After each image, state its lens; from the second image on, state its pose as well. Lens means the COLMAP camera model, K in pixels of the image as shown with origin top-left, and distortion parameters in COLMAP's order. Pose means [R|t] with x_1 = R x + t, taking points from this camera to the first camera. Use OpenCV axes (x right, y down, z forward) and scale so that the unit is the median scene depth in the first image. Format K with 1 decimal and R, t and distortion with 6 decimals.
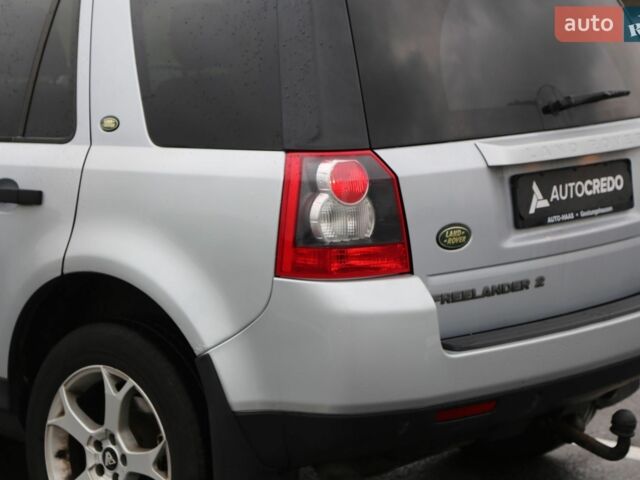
lens RADIAL K [[2044.4, 0, 318.7], [0, 2044.4, 240.1], [0, 0, 1]] dist [0.172219, 0.000000]
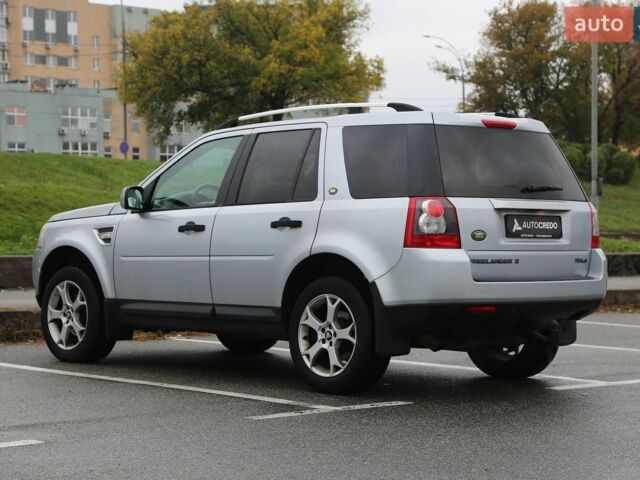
lens RADIAL K [[2044.4, 0, 320.1], [0, 2044.4, 239.4], [0, 0, 1]] dist [0.172219, 0.000000]
pose [[0.998555, 0.026299, -0.046862, -0.006610], [-0.032440, 0.990243, -0.135525, 0.318967], [0.042841, 0.136849, 0.989665, -1.315679]]
